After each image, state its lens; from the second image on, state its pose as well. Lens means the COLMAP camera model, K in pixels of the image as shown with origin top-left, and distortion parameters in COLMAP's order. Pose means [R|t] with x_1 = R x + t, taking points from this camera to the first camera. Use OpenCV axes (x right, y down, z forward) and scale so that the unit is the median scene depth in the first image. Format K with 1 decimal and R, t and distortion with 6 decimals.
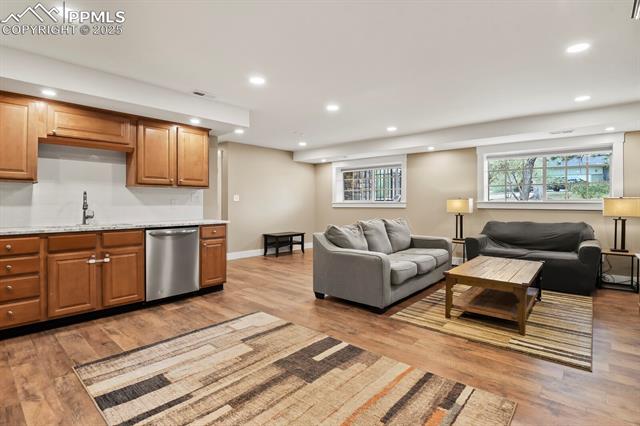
lens RADIAL K [[315.1, 0, 323.5], [0, 315.1, 202.7], [0, 0, 1]] dist [-0.027531, -0.000134]
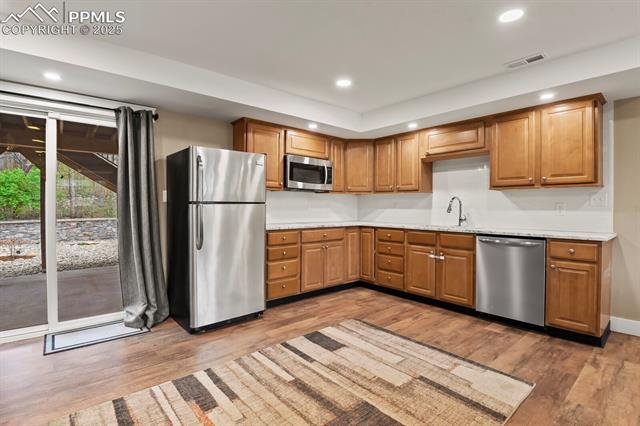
lens RADIAL K [[312.7, 0, 321.7], [0, 312.7, 210.3], [0, 0, 1]] dist [-0.025330, -0.000170]
pose [[-0.144122, 0.010615, -0.989503, 0.561934], [-0.002903, 0.999934, 0.011149, 0.001280], [0.989556, 0.004480, -0.144081, 0.859640]]
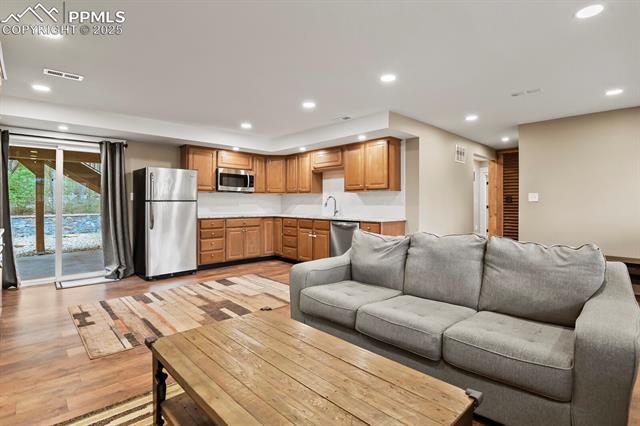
lens RADIAL K [[315.1, 0, 323.5], [0, 315.1, 202.7], [0, 0, 1]] dist [-0.027531, -0.000134]
pose [[-0.090354, -0.002376, -0.995907, 1.240165], [-0.001216, 0.999997, -0.002275, 0.001515], [0.995909, 0.001006, -0.090356, 1.417746]]
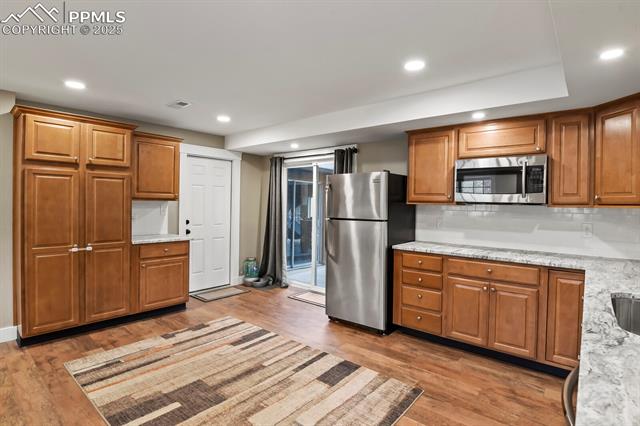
lens RADIAL K [[321.3, 0, 326.6], [0, 321.3, 209.5], [0, 0, 1]] dist [-0.027214, -0.000288]
pose [[-0.999609, -0.015245, -0.023456, -0.371822], [-0.015592, 0.999771, 0.014683, -0.070548], [0.023227, 0.015043, -0.999617, 1.683226]]
